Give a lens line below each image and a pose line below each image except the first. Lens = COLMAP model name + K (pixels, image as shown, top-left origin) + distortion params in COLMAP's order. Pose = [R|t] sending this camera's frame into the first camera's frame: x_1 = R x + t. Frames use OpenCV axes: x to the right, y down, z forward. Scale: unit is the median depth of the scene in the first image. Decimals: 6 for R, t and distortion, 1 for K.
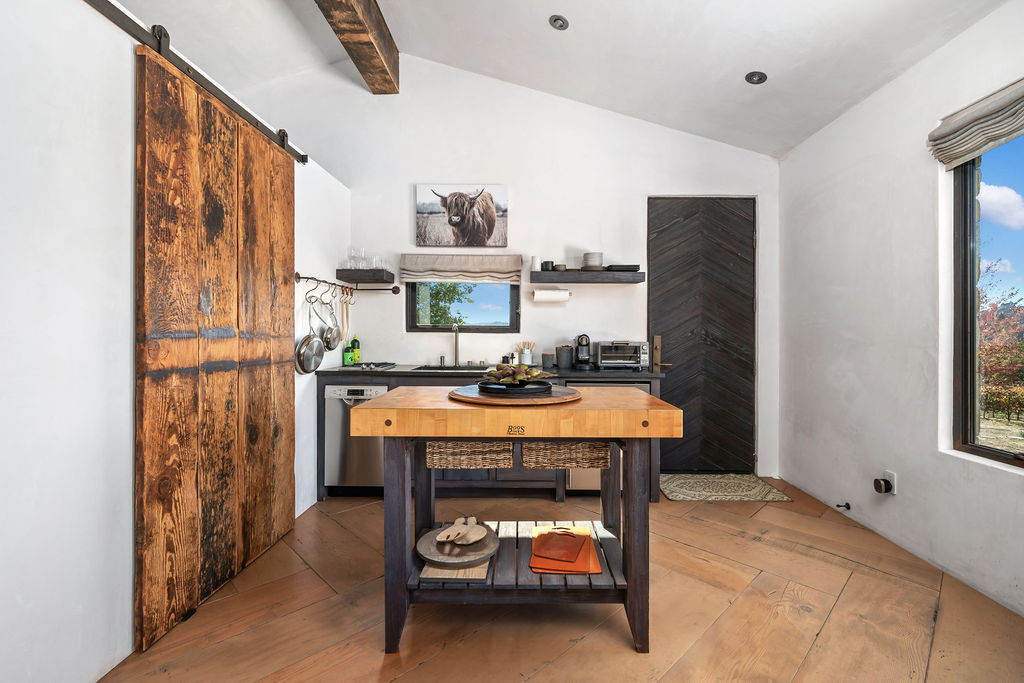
lens RADIAL K [[465.9, 0, 512.5], [0, 465.9, 329.5], [0, 0, 1]] dist [-0.000902, 0.000424]
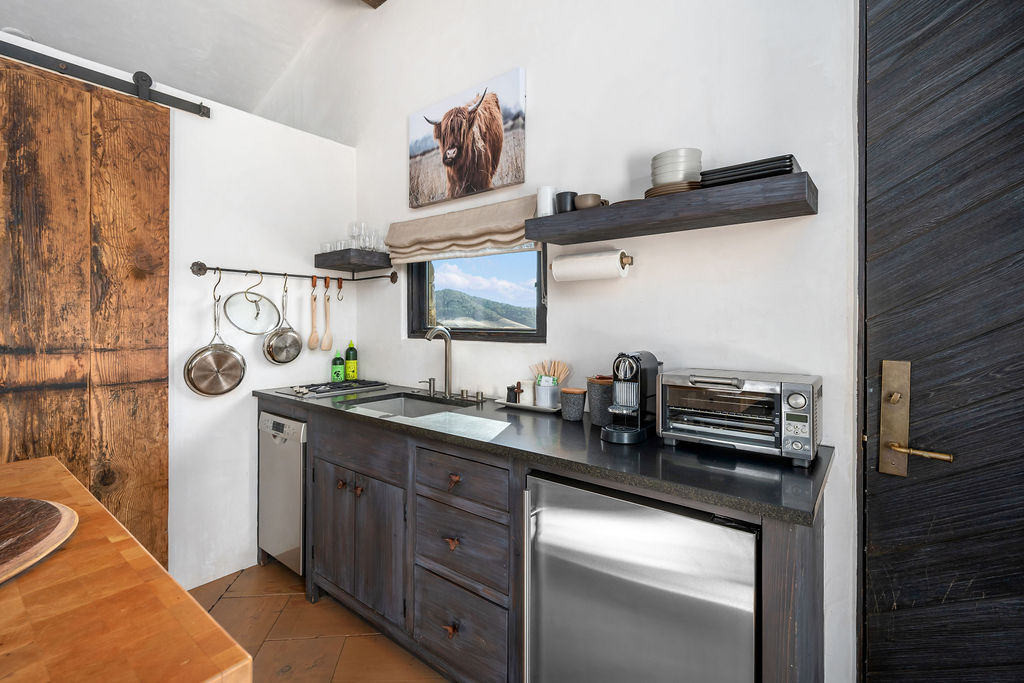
lens RADIAL K [[465.9, 0, 481.4], [0, 465.9, 323.7], [0, 0, 1]] dist [-0.000902, 0.000424]
pose [[0.774009, -0.004513, -0.633158, 0.292719], [0.006973, 0.999975, 0.001396, -0.015949], [0.633136, -0.005496, 0.774021, 0.555084]]
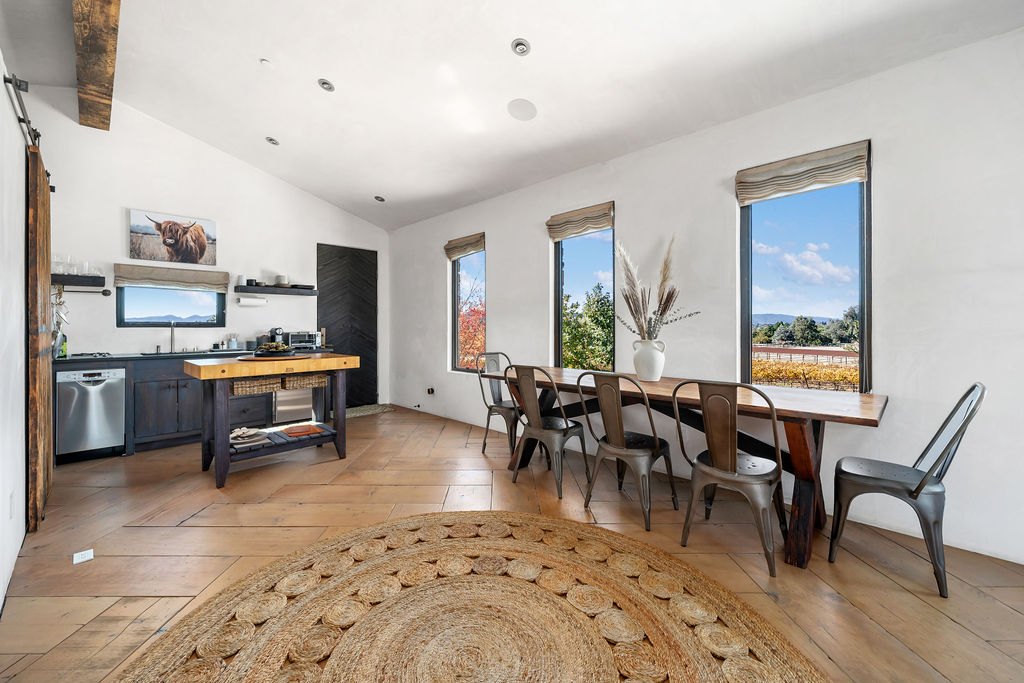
lens RADIAL K [[436.2, 0, 514.1], [0, 436.2, 322.9], [0, 0, 1]] dist [-0.004428, -0.001094]
pose [[0.685793, -0.001163, 0.727795, -0.350546], [0.001561, 0.999999, 0.000127, -0.004281], [-0.727795, 0.001049, 0.685794, -0.553916]]
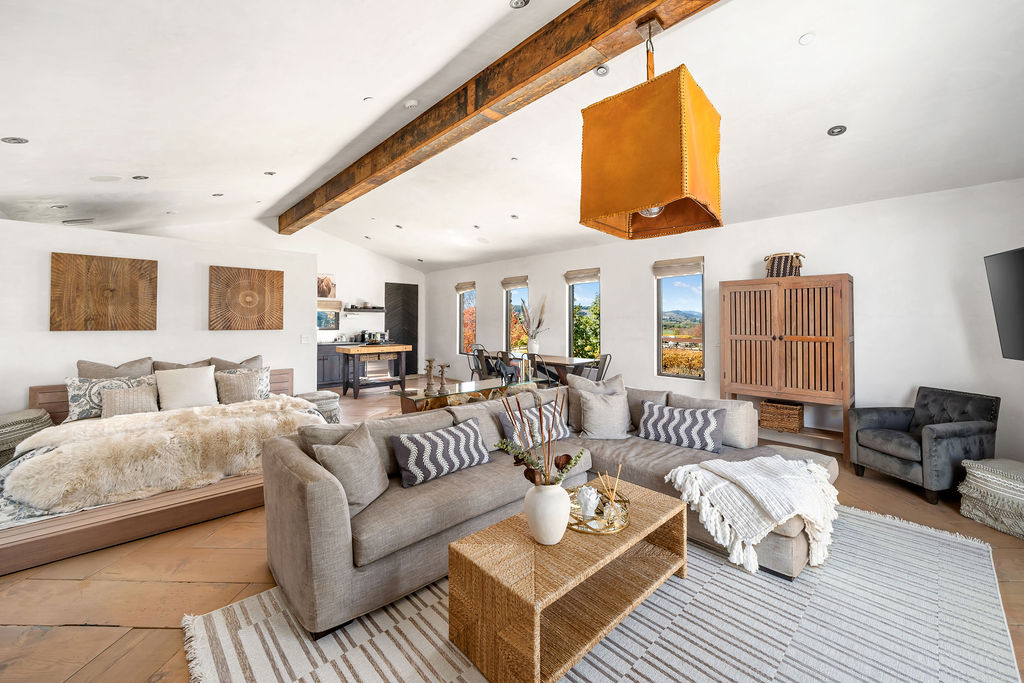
lens RADIAL K [[406.2, 0, 535.0], [0, 406.2, 318.4], [0, 0, 1]] dist [-0.009101, 0.000641]
pose [[0.689464, 0.004048, 0.724309, -0.915594], [-0.005735, 0.999984, -0.000129, -0.066006], [-0.724298, -0.004064, 0.689475, -1.457950]]
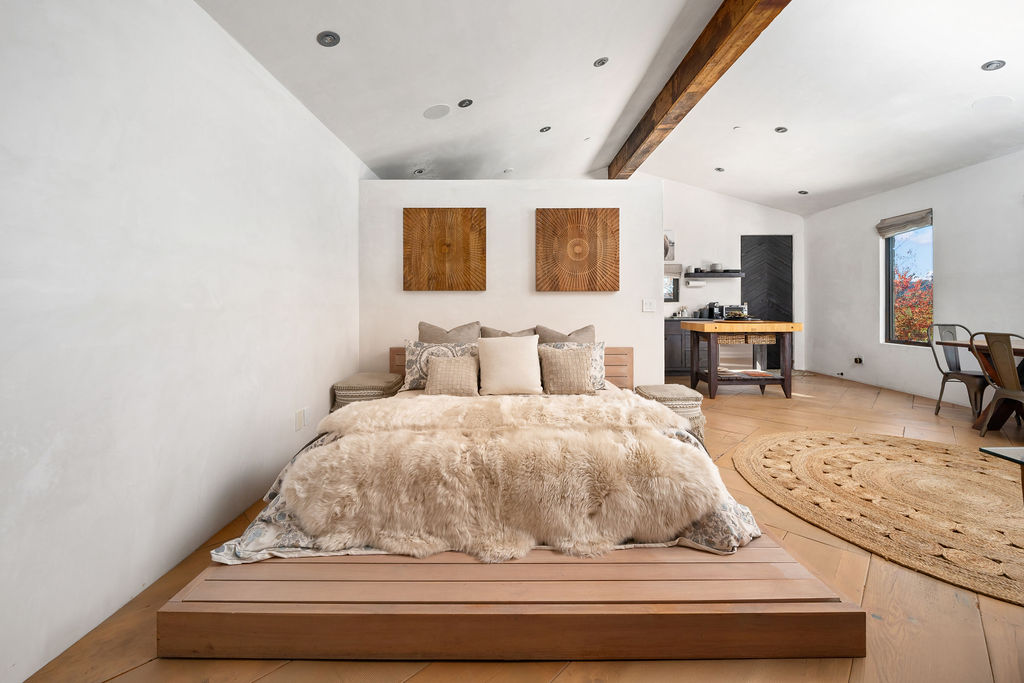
lens RADIAL K [[429.0, 0, 497.0], [0, 429.0, 305.0], [0, 0, 1]] dist [-0.002329, 0.000654]
pose [[0.999967, -0.008072, -0.000743, -0.801490], [0.008078, 0.999934, 0.008209, -0.000905], [0.000677, -0.008215, 0.999966, -0.914950]]
